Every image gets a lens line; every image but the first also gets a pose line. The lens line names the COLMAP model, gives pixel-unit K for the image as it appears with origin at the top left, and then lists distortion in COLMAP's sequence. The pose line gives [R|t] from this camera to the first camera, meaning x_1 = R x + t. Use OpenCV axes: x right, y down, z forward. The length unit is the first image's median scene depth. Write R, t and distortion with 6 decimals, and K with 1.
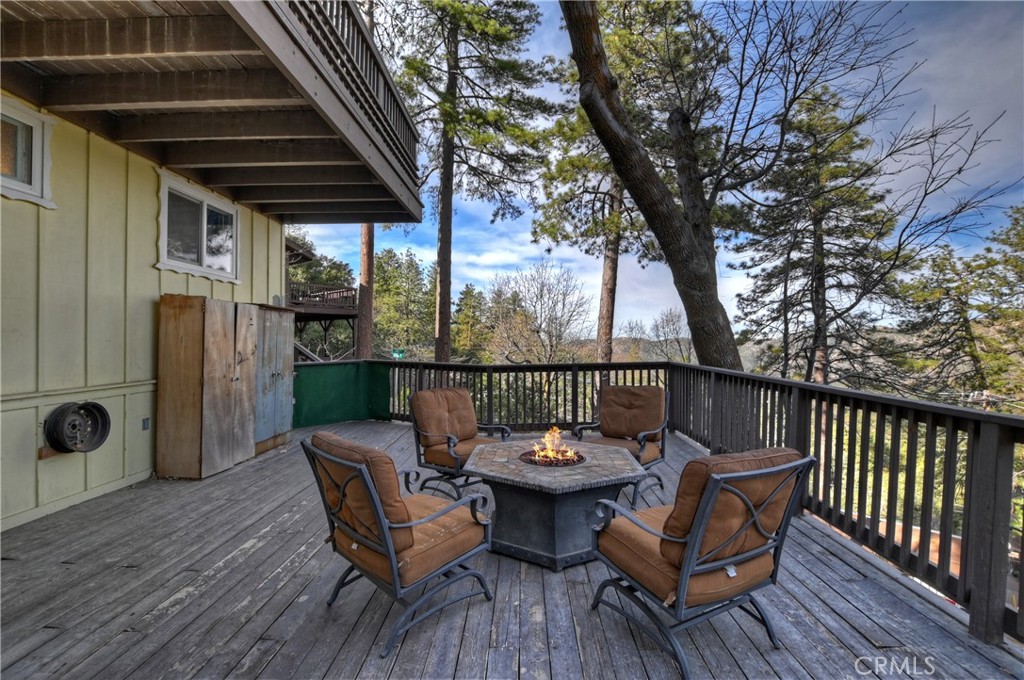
lens RADIAL K [[455.8, 0, 507.0], [0, 455.8, 338.9], [0, 0, 1]] dist [-0.033860, 0.000764]
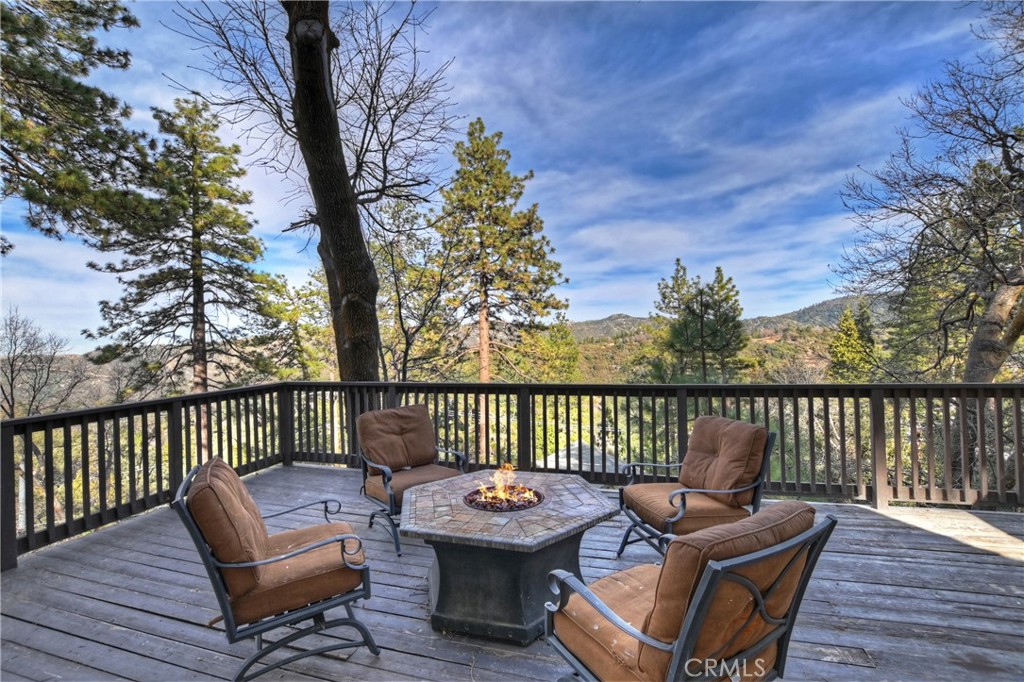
lens RADIAL K [[455.8, 0, 507.0], [0, 455.8, 339.9], [0, 0, 1]] dist [-0.033860, 0.000764]
pose [[0.262443, 0.004819, 0.964936, -0.083049], [0.024065, 0.999644, -0.011538, -0.002171], [-0.964647, 0.026250, 0.262233, 0.090764]]
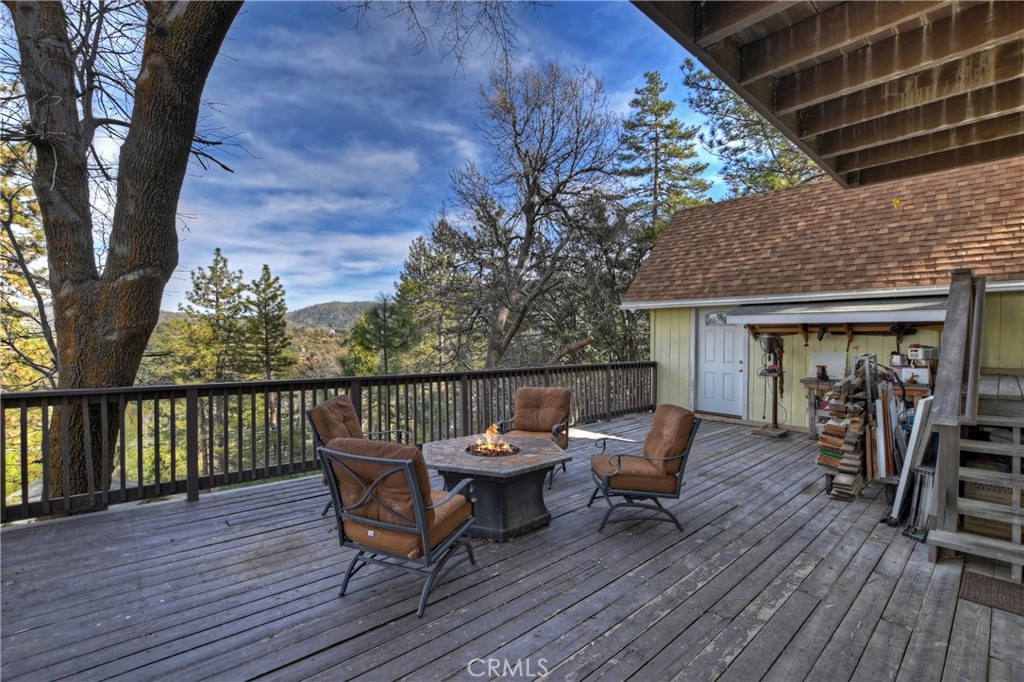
lens RADIAL K [[455.8, 0, 507.0], [0, 455.8, 339.9], [0, 0, 1]] dist [-0.033860, 0.000764]
pose [[-0.684235, -0.005792, 0.729239, -0.093802], [-0.004188, 0.999983, 0.004013, -0.003704], [-0.729250, -0.000308, -0.684247, 0.211337]]
